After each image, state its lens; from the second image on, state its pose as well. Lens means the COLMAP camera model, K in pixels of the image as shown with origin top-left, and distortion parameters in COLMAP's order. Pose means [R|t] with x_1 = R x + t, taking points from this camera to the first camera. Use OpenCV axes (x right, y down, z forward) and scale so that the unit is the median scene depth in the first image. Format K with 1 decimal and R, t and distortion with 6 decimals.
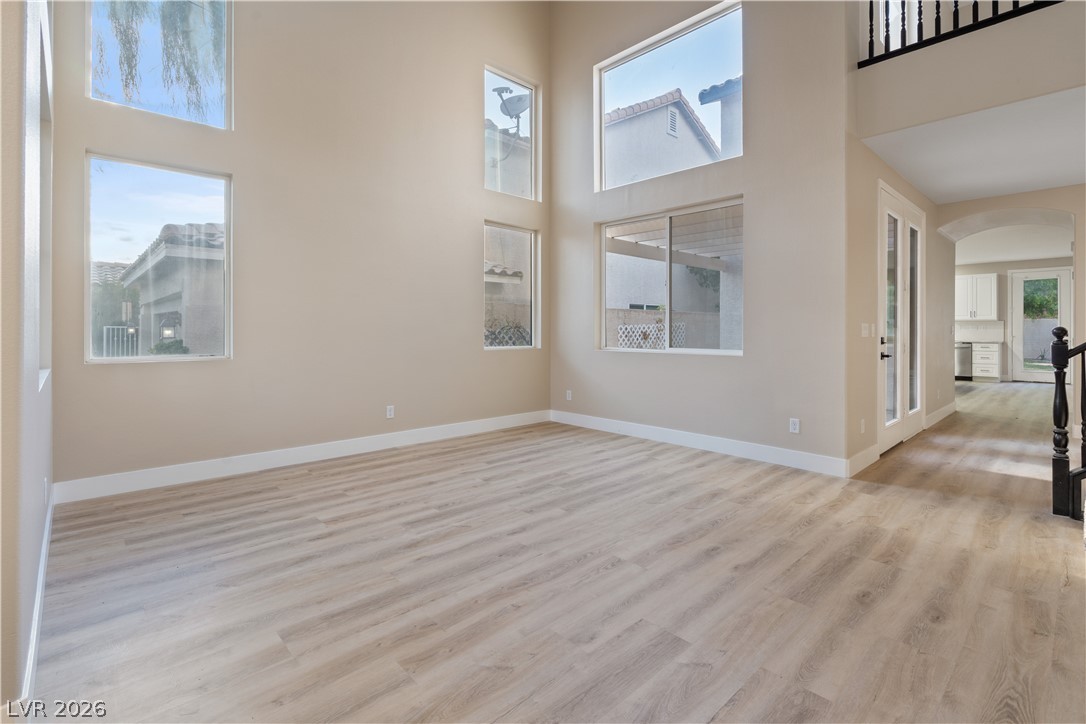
lens RADIAL K [[503.3, 0, 537.6], [0, 503.3, 330.2], [0, 0, 1]] dist [-0.006422, 0.001798]
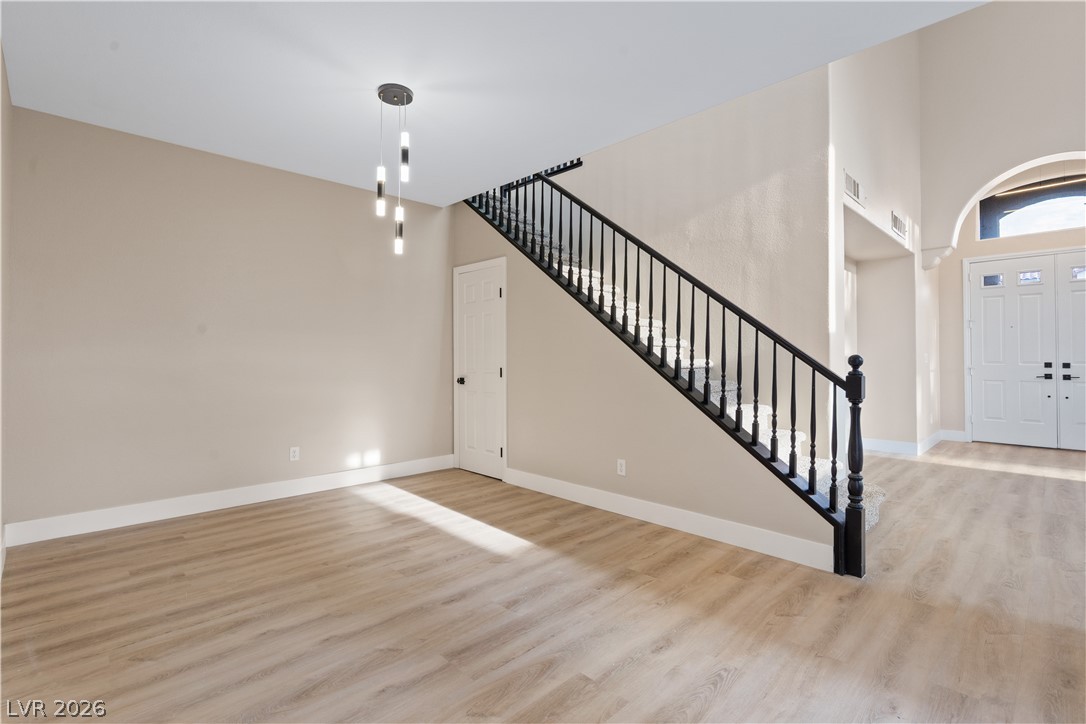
lens RADIAL K [[497.9, 0, 539.9], [0, 497.9, 346.2], [0, 0, 1]] dist [-0.005775, 0.000200]
pose [[-0.999816, -0.001642, -0.019104, 1.639853], [-0.001268, 0.999808, -0.019550, -0.002959], [0.019132, -0.019522, -0.999626, 1.886195]]
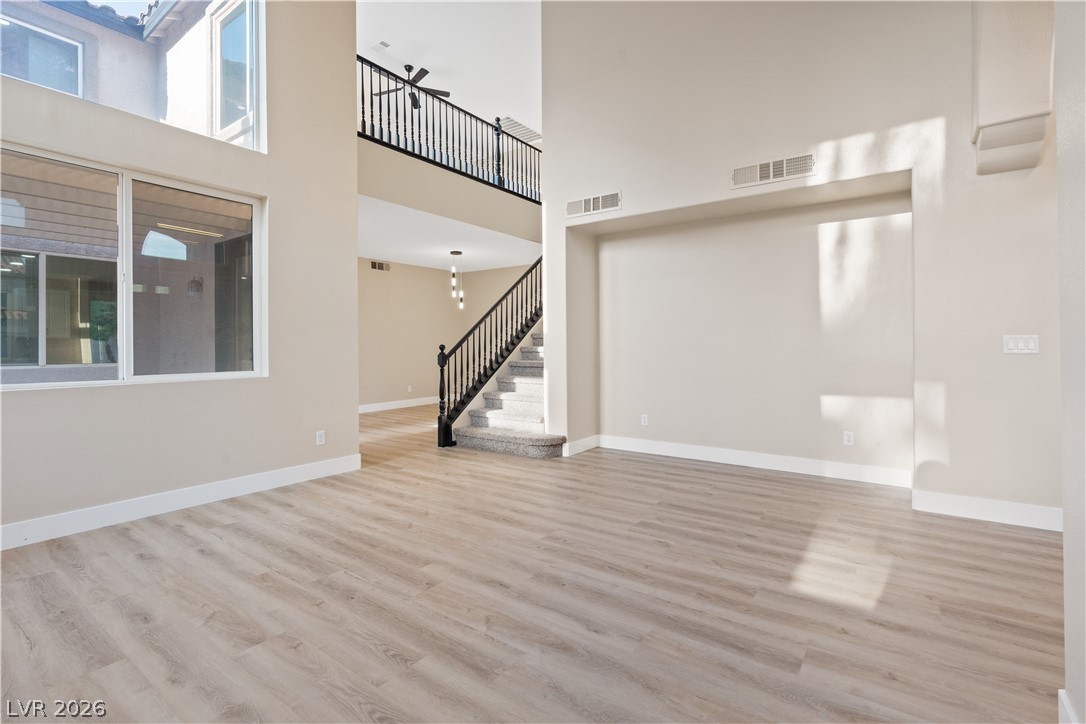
lens RADIAL K [[503.3, 0, 537.6], [0, 503.3, 330.2], [0, 0, 1]] dist [-0.006422, 0.001798]
pose [[-0.195222, 0.029537, 0.980314, -0.848583], [0.006983, 0.999563, -0.028726, -0.002914], [-0.980734, 0.001238, -0.195343, 1.038996]]
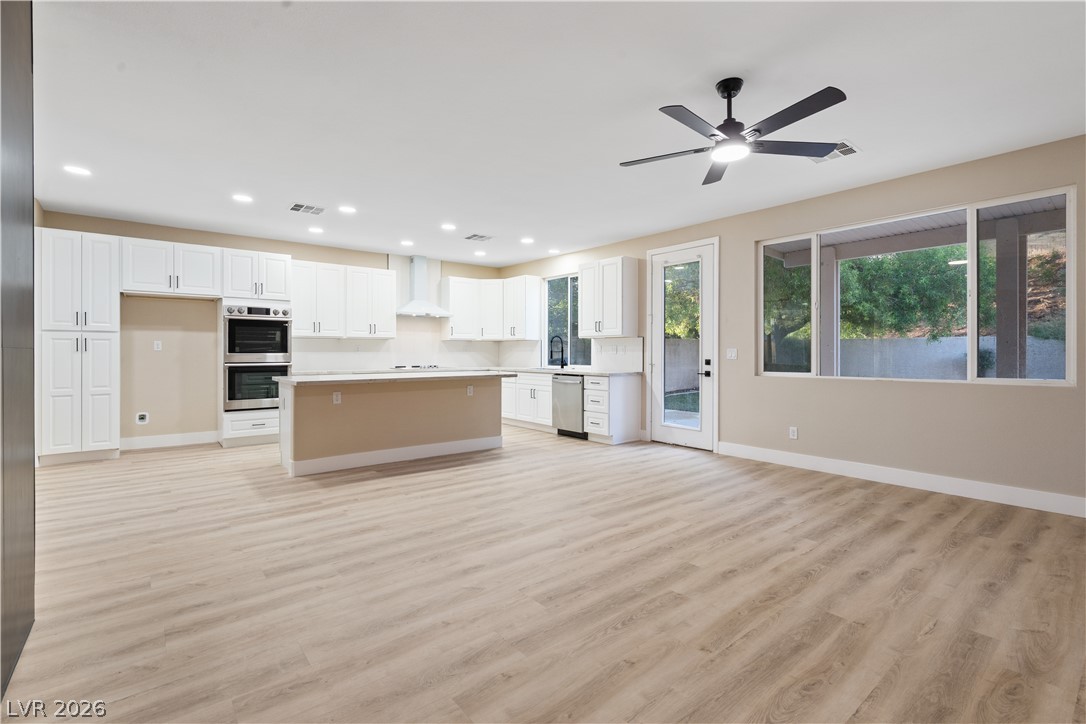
lens RADIAL K [[493.8, 0, 535.8], [0, 493.8, 355.5], [0, 0, 1]] dist [-0.004693, 0.001116]
pose [[0.997721, -0.000201, -0.067470, 3.096526], [0.000487, 0.999991, 0.004219, -0.001139], [0.067468, -0.004242, 0.997712, 1.531232]]
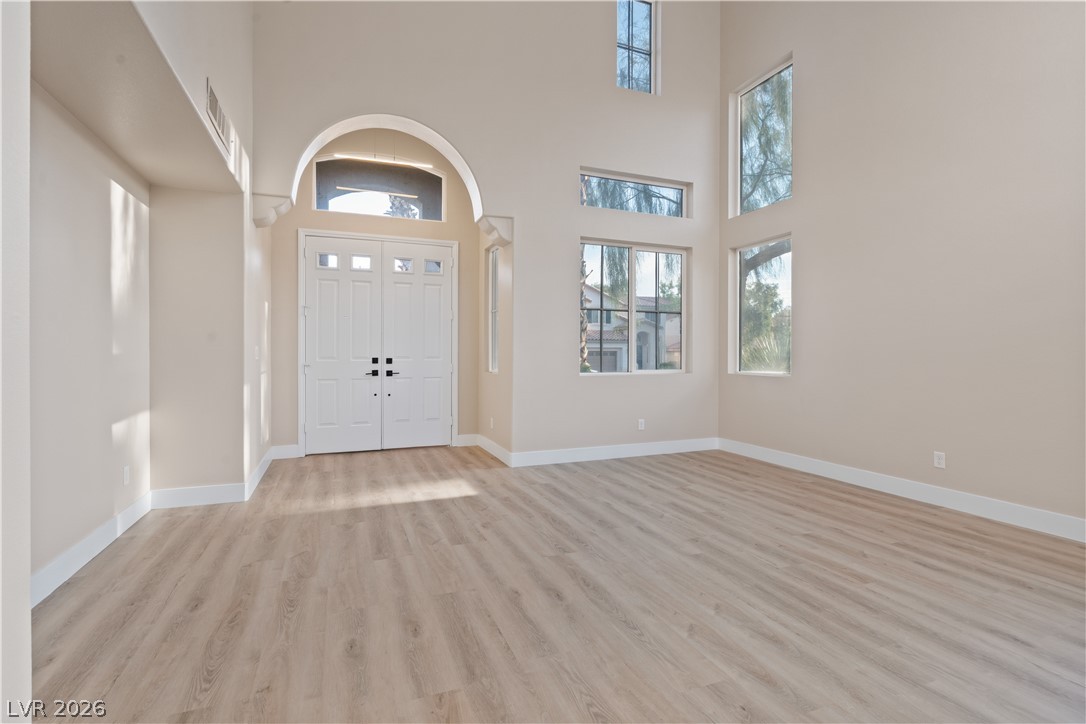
lens RADIAL K [[493.8, 0, 535.8], [0, 493.8, 355.5], [0, 0, 1]] dist [-0.004693, 0.001116]
pose [[-0.353661, 0.004036, -0.935365, 1.031116], [-0.003959, 0.999975, 0.005812, -0.000459], [0.935365, 0.005759, -0.353636, 1.100369]]
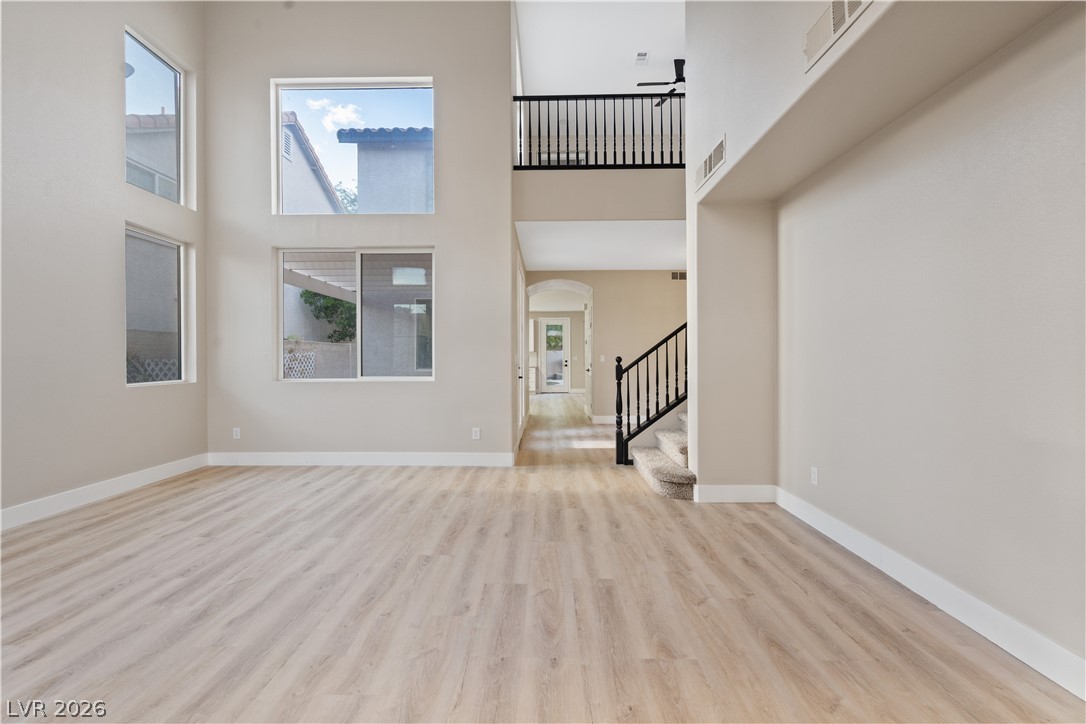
lens RADIAL K [[493.8, 0, 535.8], [0, 493.8, 355.5], [0, 0, 1]] dist [-0.004693, 0.001116]
pose [[0.692726, 0.000667, 0.721200, -0.404447], [0.005165, 0.999969, -0.005885, -0.001361], [-0.721182, 0.007802, 0.692702, 0.016614]]
